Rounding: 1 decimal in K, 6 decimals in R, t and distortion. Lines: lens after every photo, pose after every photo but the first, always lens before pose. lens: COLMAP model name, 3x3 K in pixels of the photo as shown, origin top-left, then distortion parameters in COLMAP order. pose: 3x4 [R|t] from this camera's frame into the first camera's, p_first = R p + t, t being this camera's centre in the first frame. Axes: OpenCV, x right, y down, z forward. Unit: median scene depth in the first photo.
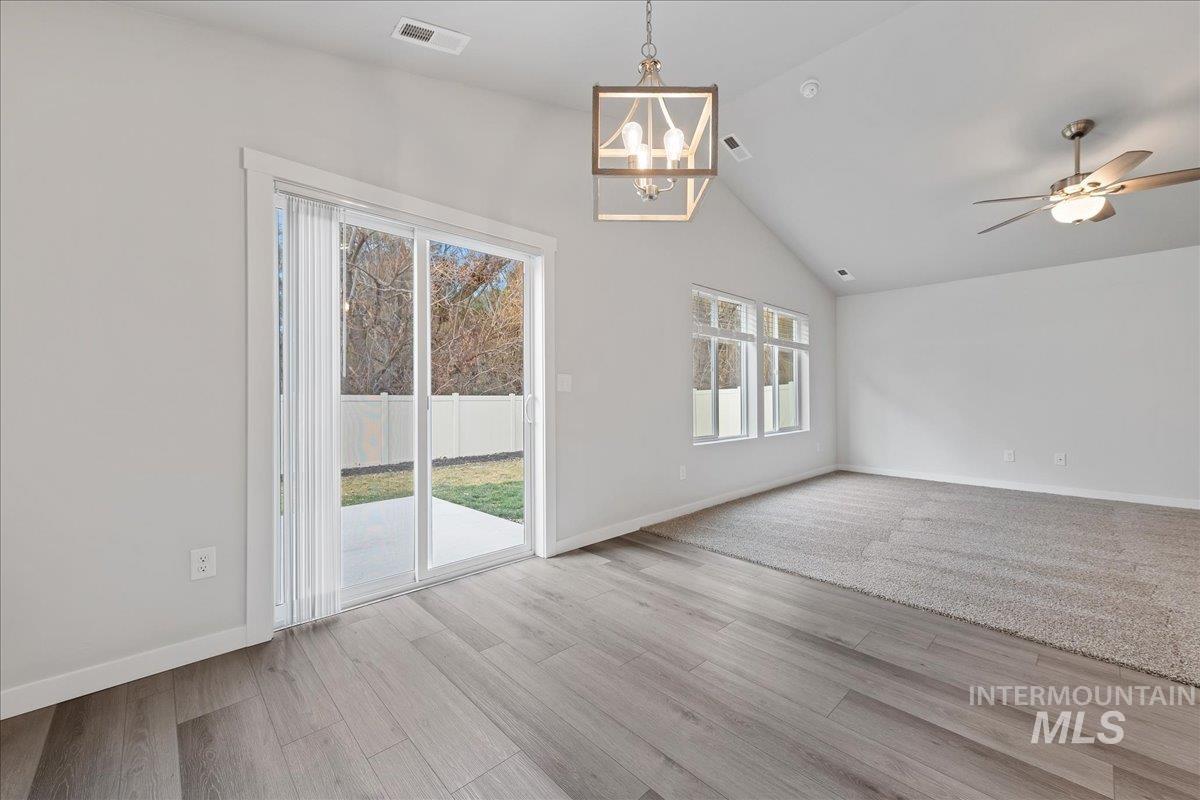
lens RADIAL K [[468.2, 0, 599.4], [0, 468.2, 395.5], [0, 0, 1]] dist [0.001203, 0.000129]
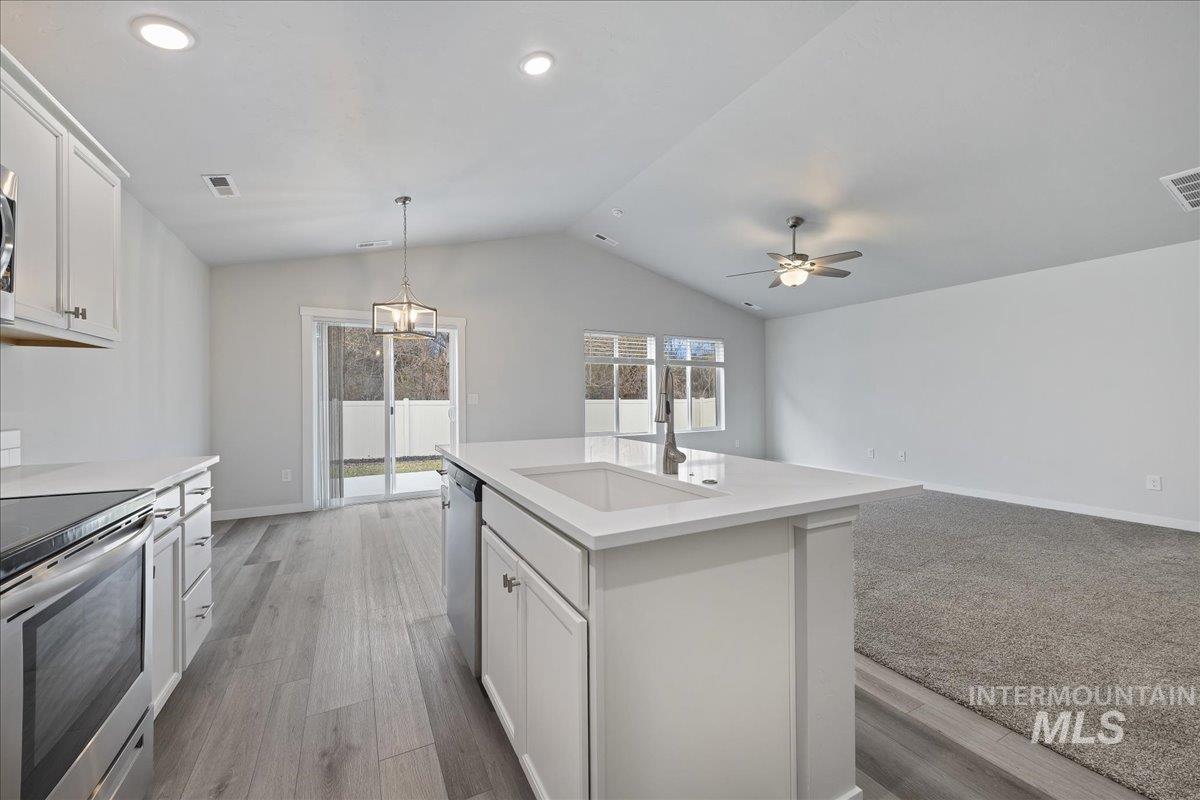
lens RADIAL K [[472.0, 0, 605.2], [0, 472.0, 398.2], [0, 0, 1]] dist [0.009324, -0.002393]
pose [[0.964448, -0.004646, -0.264231, 0.611543], [0.005243, 0.999985, 0.001554, -0.020635], [0.264220, -0.002884, 0.964458, -0.411824]]
